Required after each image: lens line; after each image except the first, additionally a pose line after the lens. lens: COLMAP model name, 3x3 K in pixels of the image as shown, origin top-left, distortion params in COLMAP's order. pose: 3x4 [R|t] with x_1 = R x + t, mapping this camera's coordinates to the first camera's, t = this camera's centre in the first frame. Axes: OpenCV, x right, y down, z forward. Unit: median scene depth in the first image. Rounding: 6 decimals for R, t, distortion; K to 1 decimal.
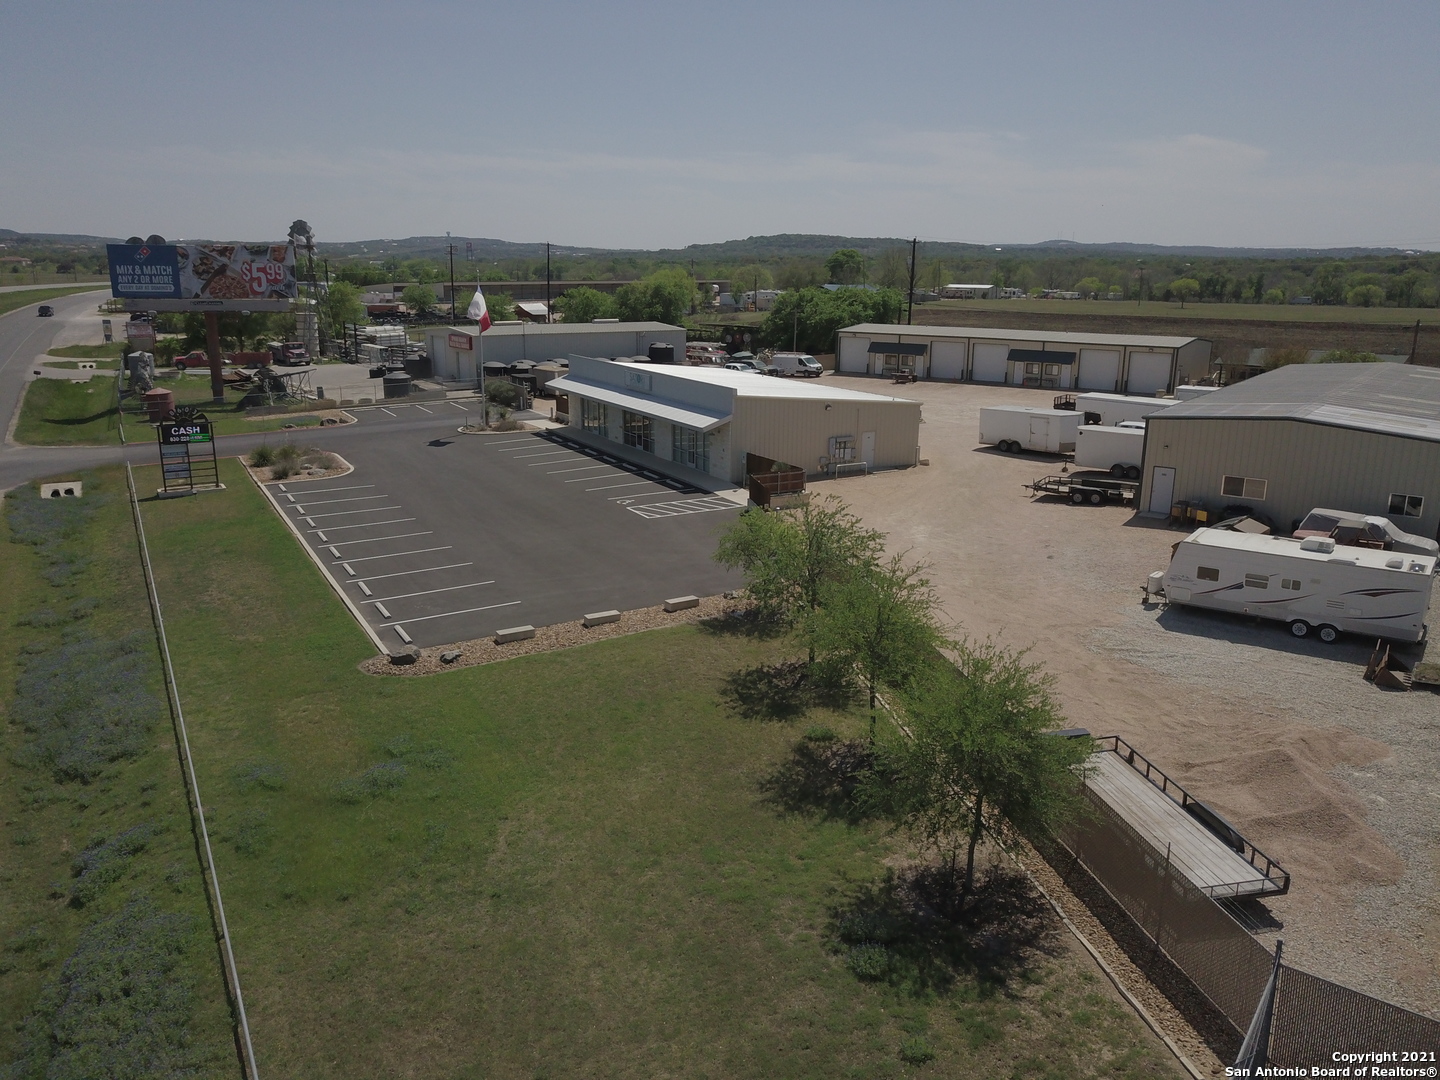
lens RADIAL K [[1105.8, 0, 716.9], [0, 1105.8, 537.3], [0, 0, 1]] dist [0.008217, -0.005298]
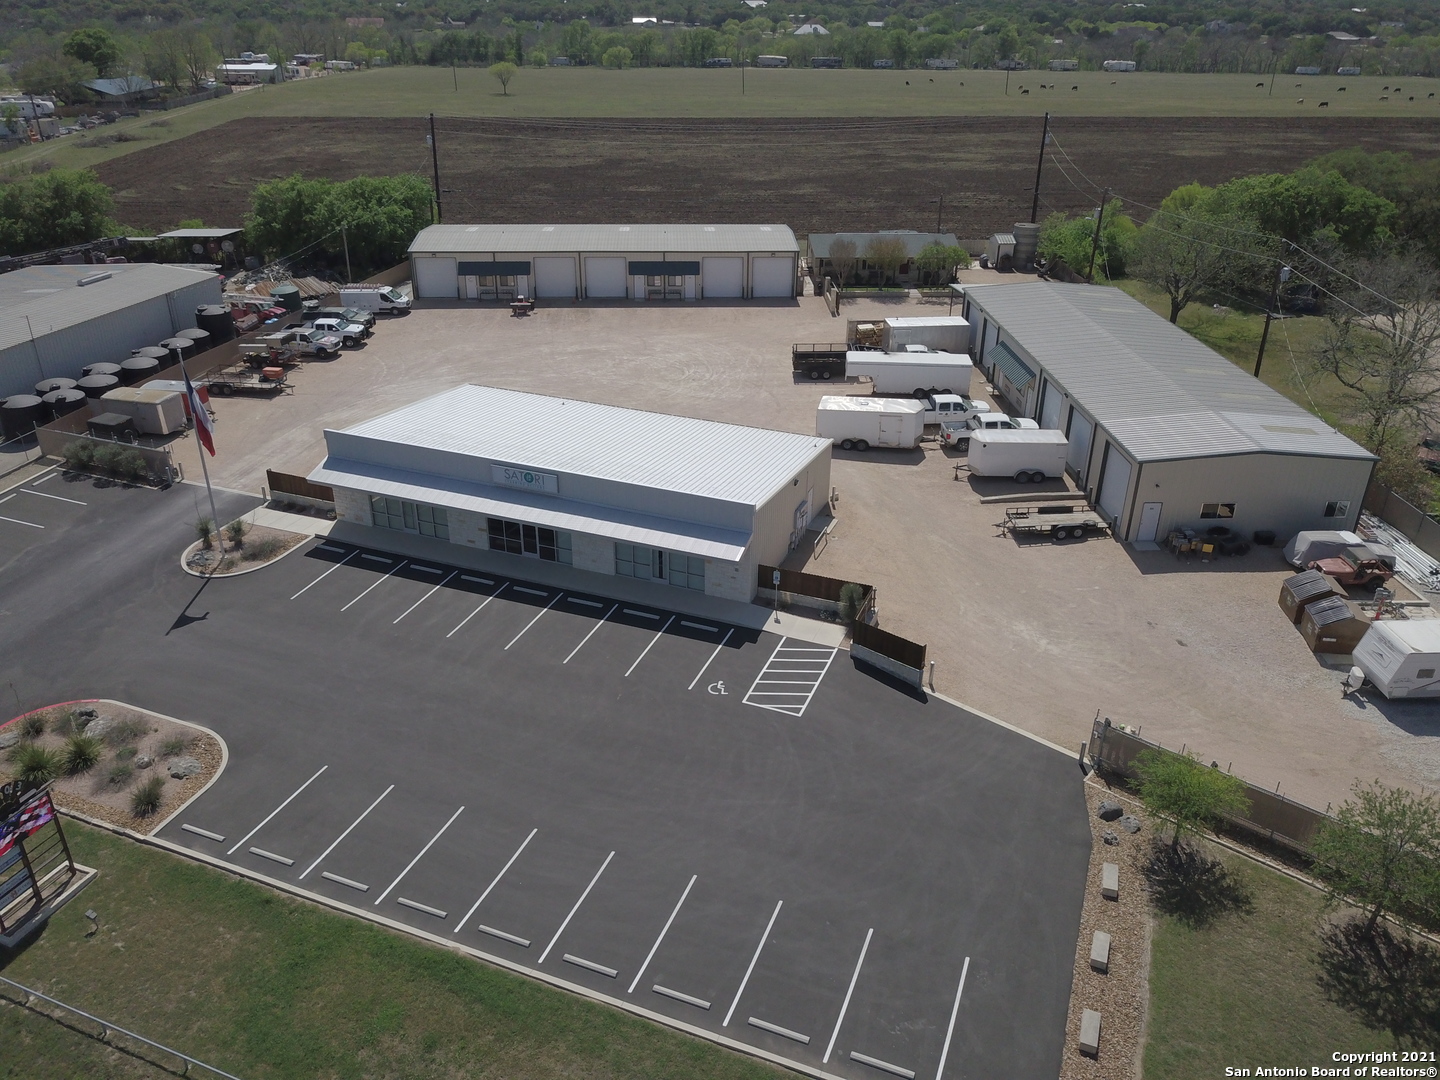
lens RADIAL K [[1105.8, 0, 719.5], [0, 1105.8, 538.7], [0, 0, 1]] dist [0.008217, -0.005298]
pose [[0.773419, -0.283614, 0.566910, -0.310636], [0.150282, 0.950868, 0.270675, -0.216861], [-0.615824, -0.124149, 0.778041, 0.226342]]
